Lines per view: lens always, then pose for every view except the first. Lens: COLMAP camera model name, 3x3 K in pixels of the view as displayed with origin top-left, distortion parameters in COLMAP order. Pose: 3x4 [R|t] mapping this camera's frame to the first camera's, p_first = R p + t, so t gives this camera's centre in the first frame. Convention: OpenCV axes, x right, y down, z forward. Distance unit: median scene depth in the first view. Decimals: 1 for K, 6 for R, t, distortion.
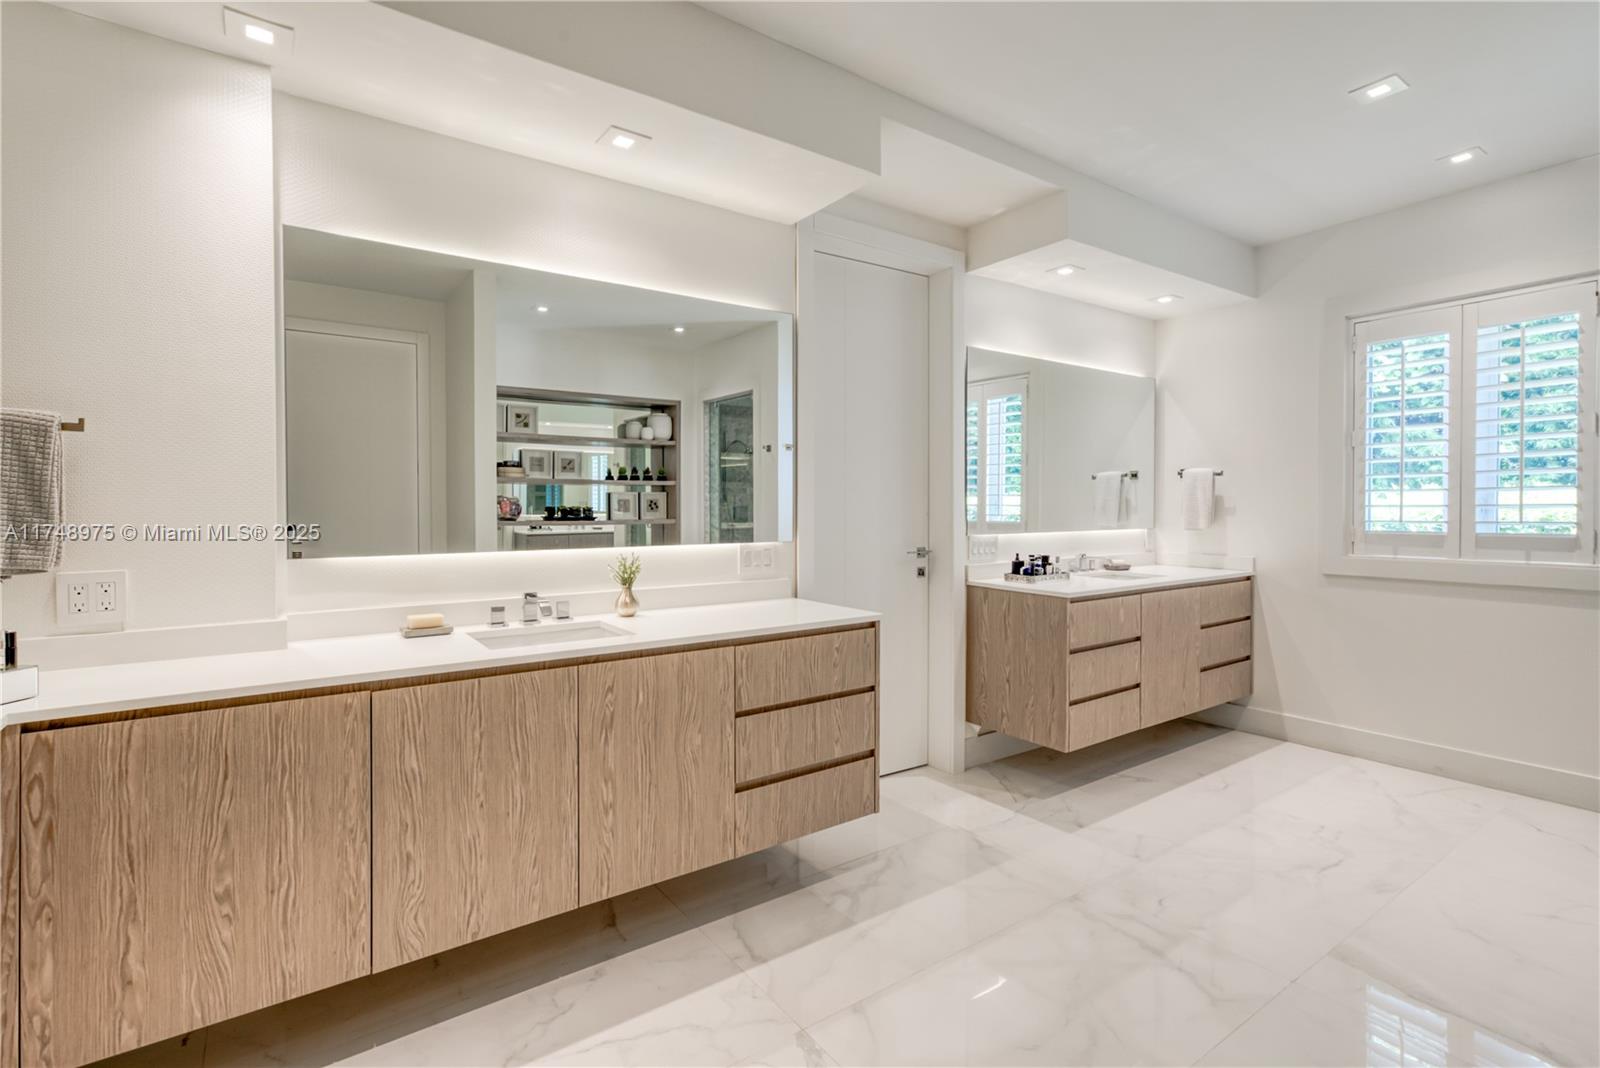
lens RADIAL K [[731.9, 0, 792.6], [0, 731.9, 527.4], [0, 0, 1]] dist [0.002026, 0.000148]
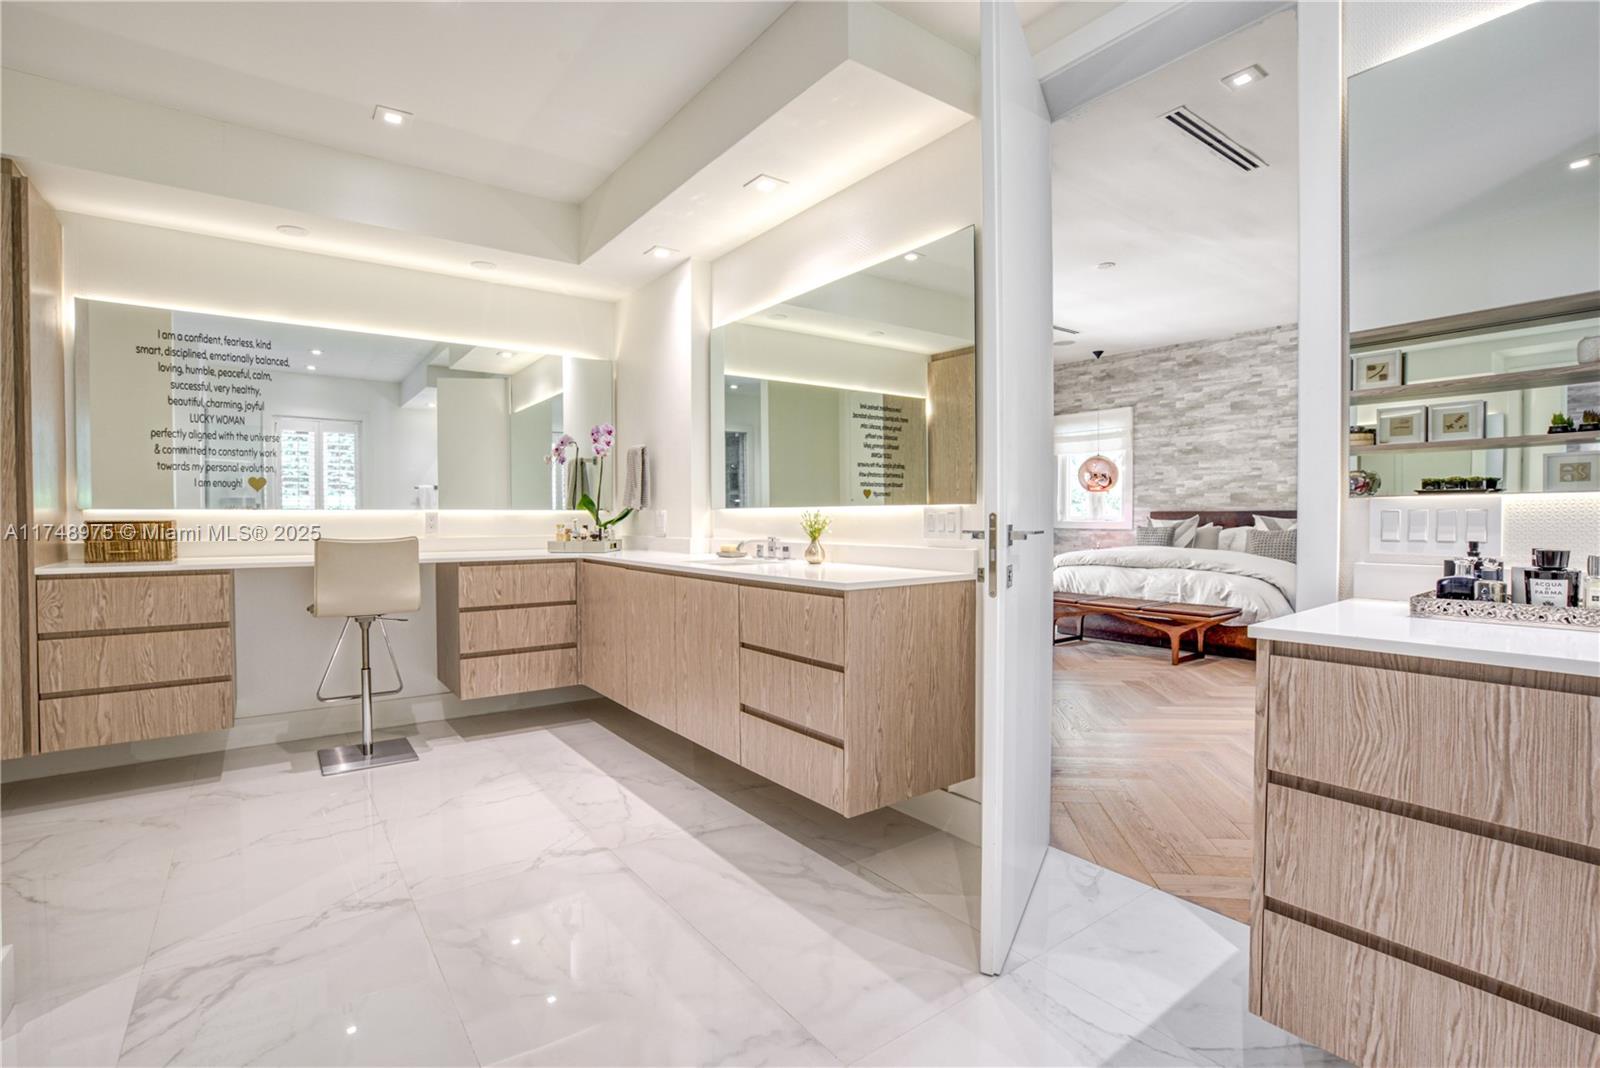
lens RADIAL K [[754.8, 0, 800.0], [0, 754.8, 534.0], [0, 0, 1]] dist [-0.051234, 0.000265]
pose [[0.014961, 0.025039, -0.999575, 1.006115], [-0.017533, 0.999539, 0.024775, 0.042504], [0.999734, 0.017155, 0.015393, 0.957479]]
